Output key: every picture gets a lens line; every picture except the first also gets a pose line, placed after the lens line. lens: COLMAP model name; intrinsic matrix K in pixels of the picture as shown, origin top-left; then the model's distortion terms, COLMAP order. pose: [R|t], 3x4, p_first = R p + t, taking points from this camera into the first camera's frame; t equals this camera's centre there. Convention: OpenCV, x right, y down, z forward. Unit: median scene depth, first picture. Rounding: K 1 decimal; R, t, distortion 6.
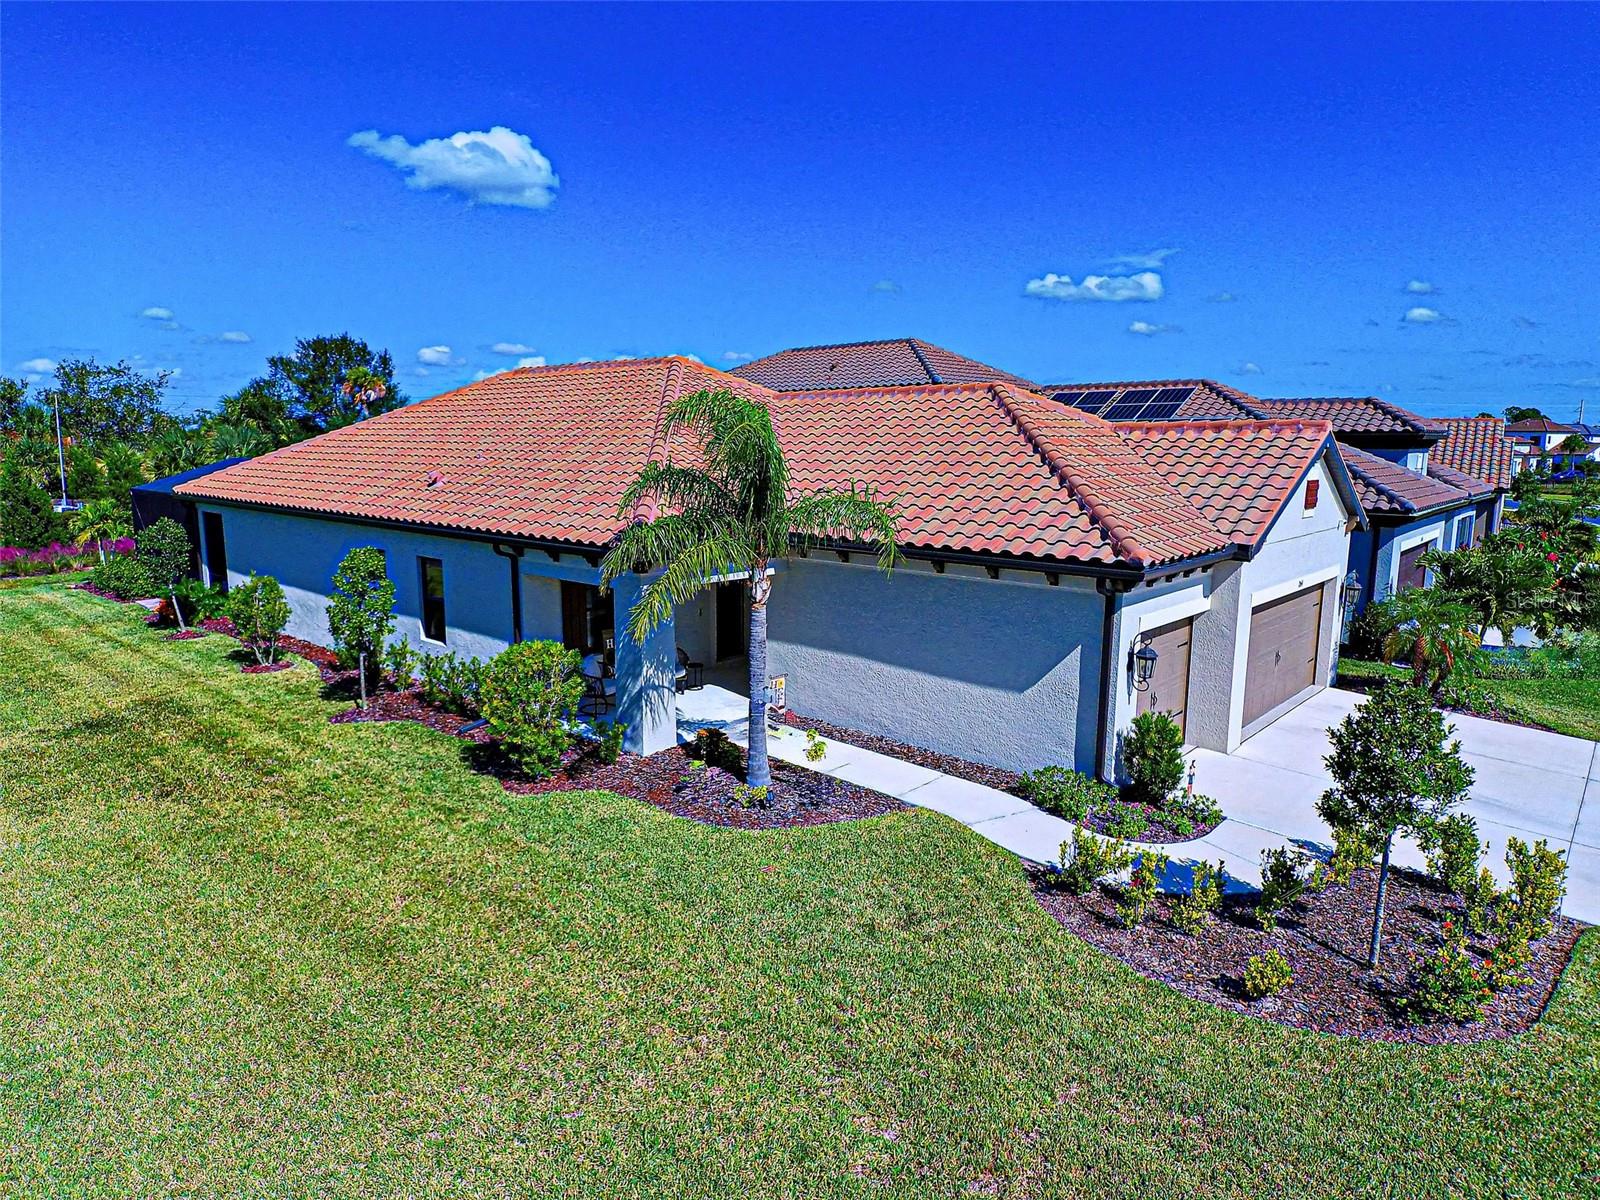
lens RADIAL K [[955.7, 0, 779.0], [0, 955.7, 602.7], [0, 0, 1]] dist [0.084496, -0.112105]
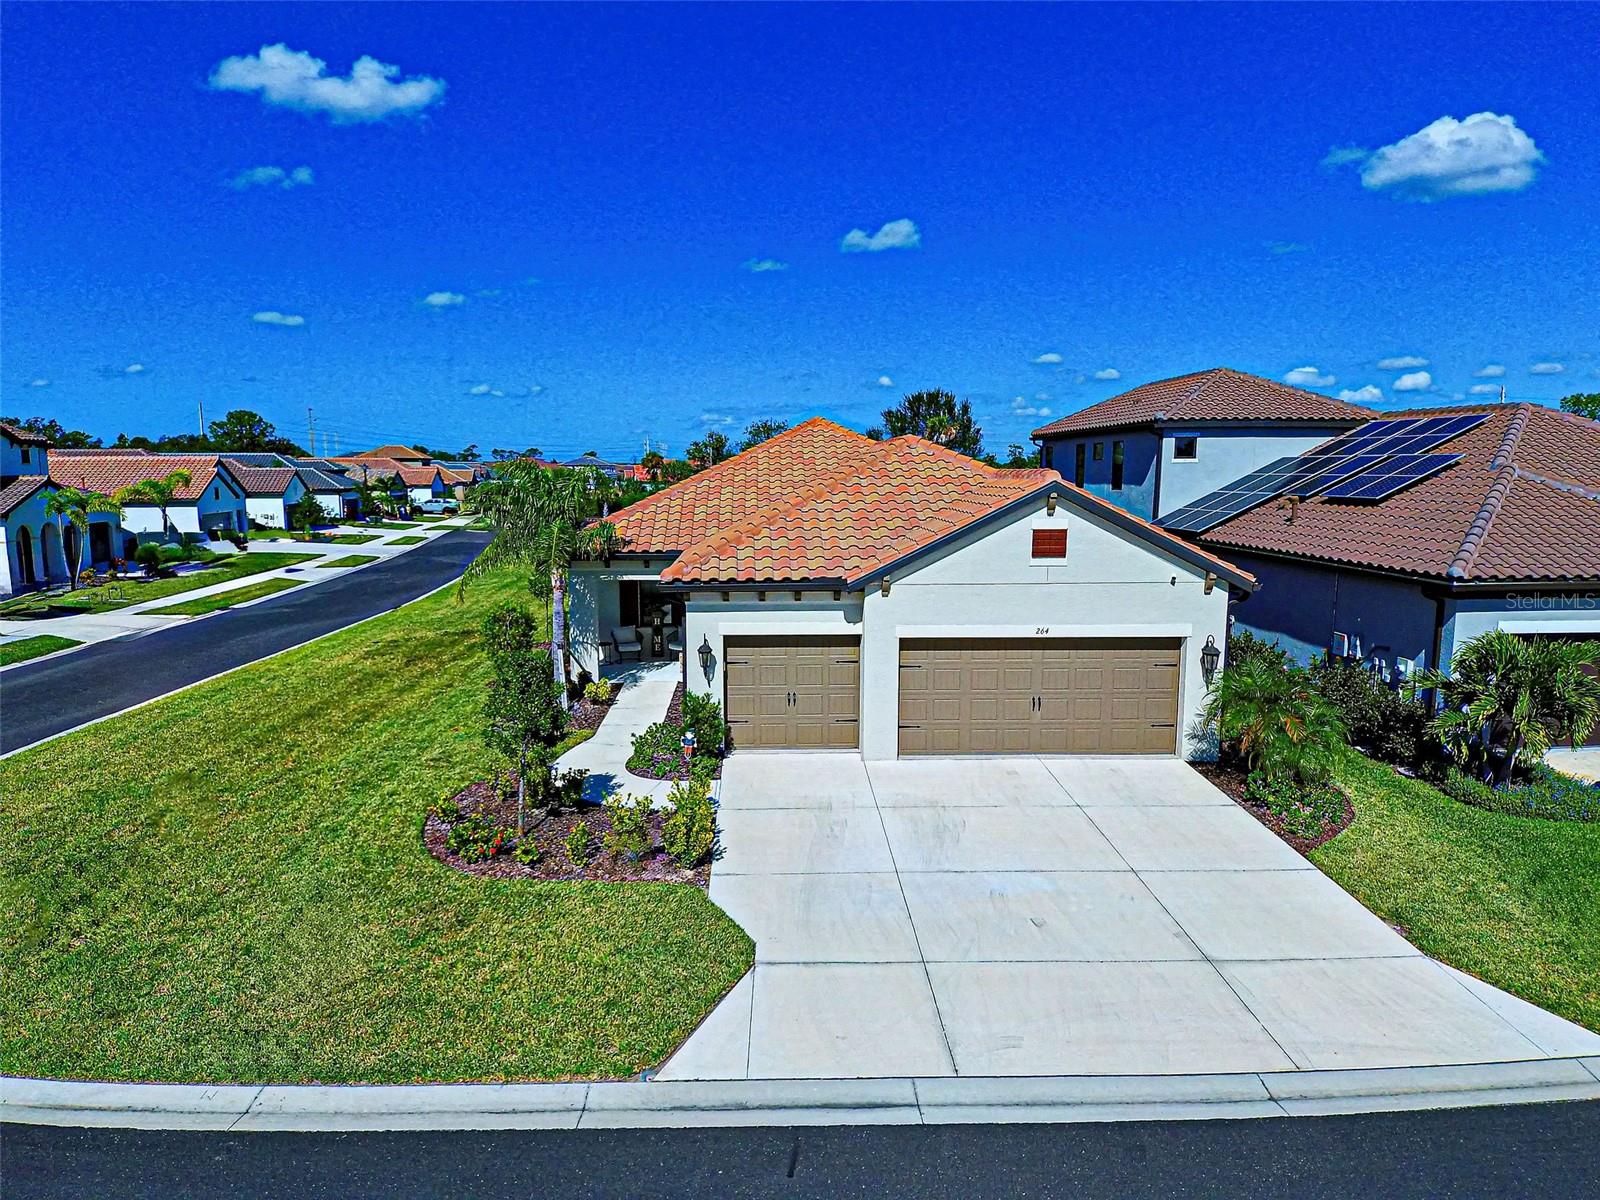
lens RADIAL K [[955.7, 0, 779.0], [0, 955.7, 602.7], [0, 0, 1]] dist [0.084496, -0.112105]
pose [[0.700697, 0.092567, -0.707428, 1.186384], [-0.112177, 0.993509, 0.018891, -0.042000], [0.704585, 0.066120, 0.706533, 0.105911]]
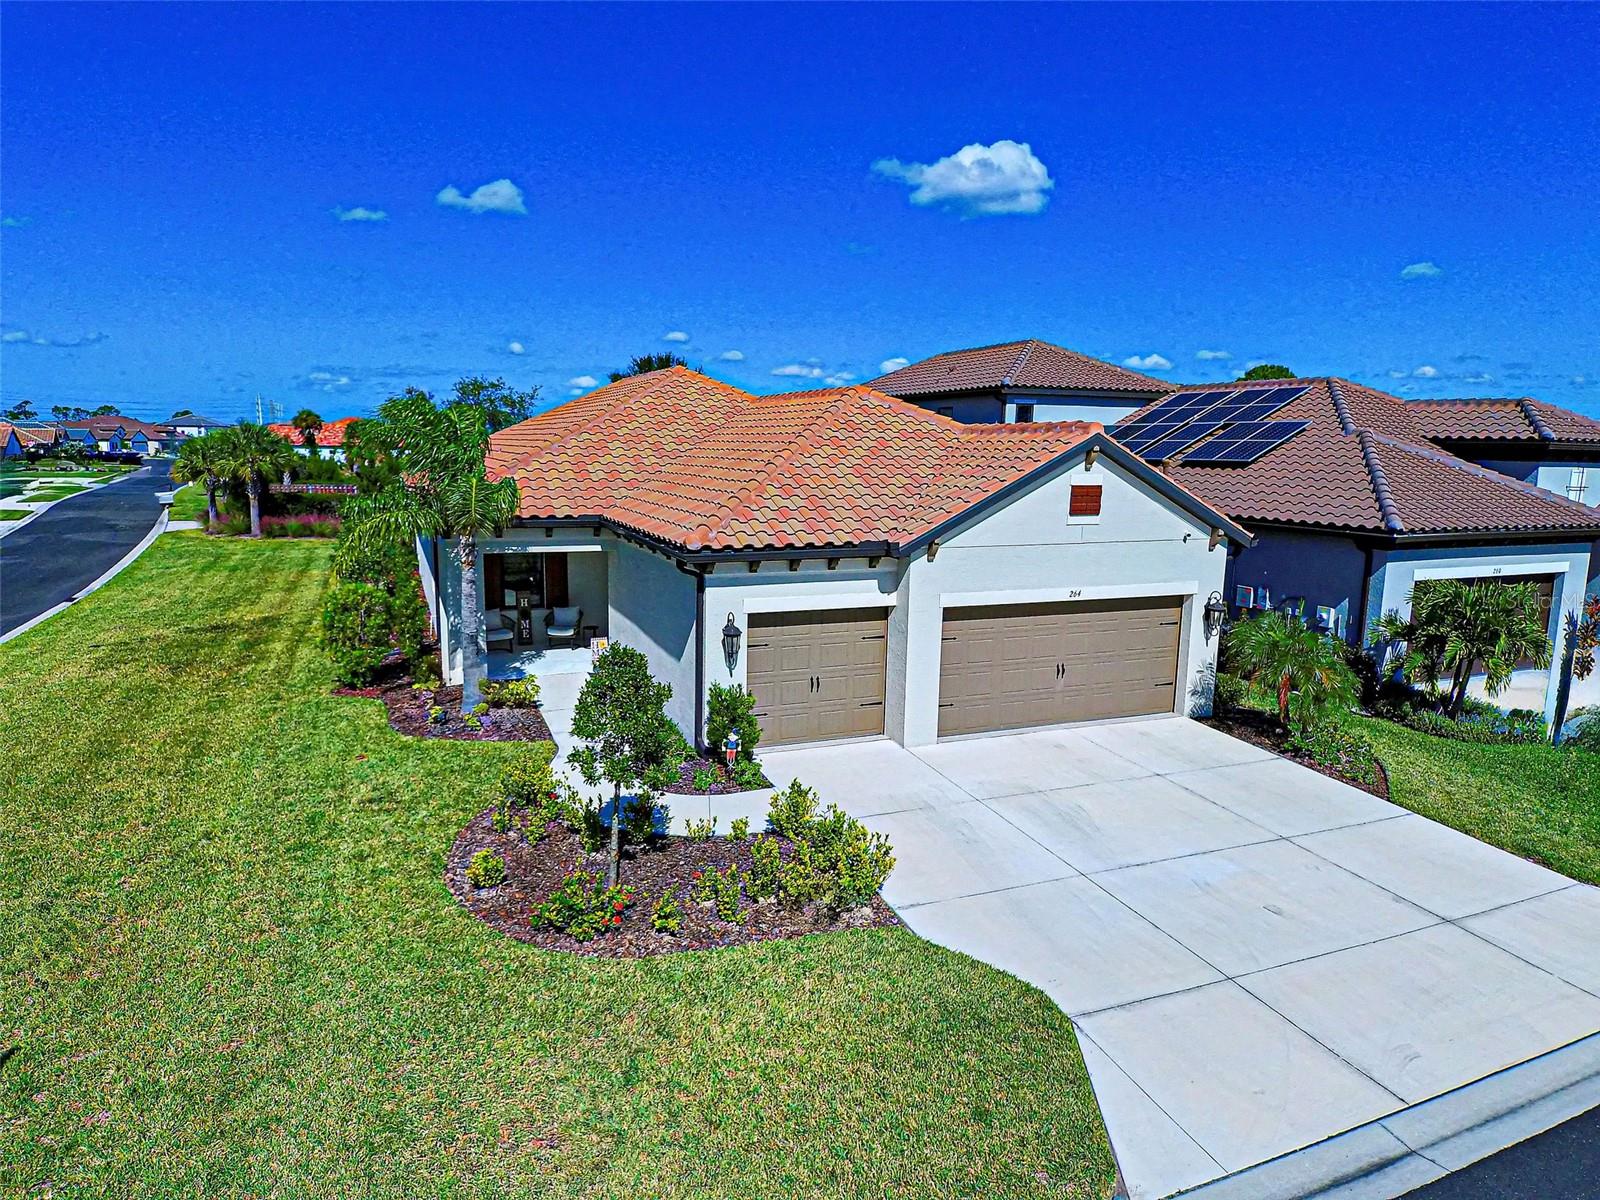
lens RADIAL K [[955.7, 0, 779.0], [0, 955.7, 602.7], [0, 0, 1]] dist [0.084496, -0.112105]
pose [[0.906052, 0.078722, -0.415780, 0.753923], [-0.081149, 0.996631, 0.011861, 0.001659], [0.415314, 0.022993, 0.909388, 0.015759]]
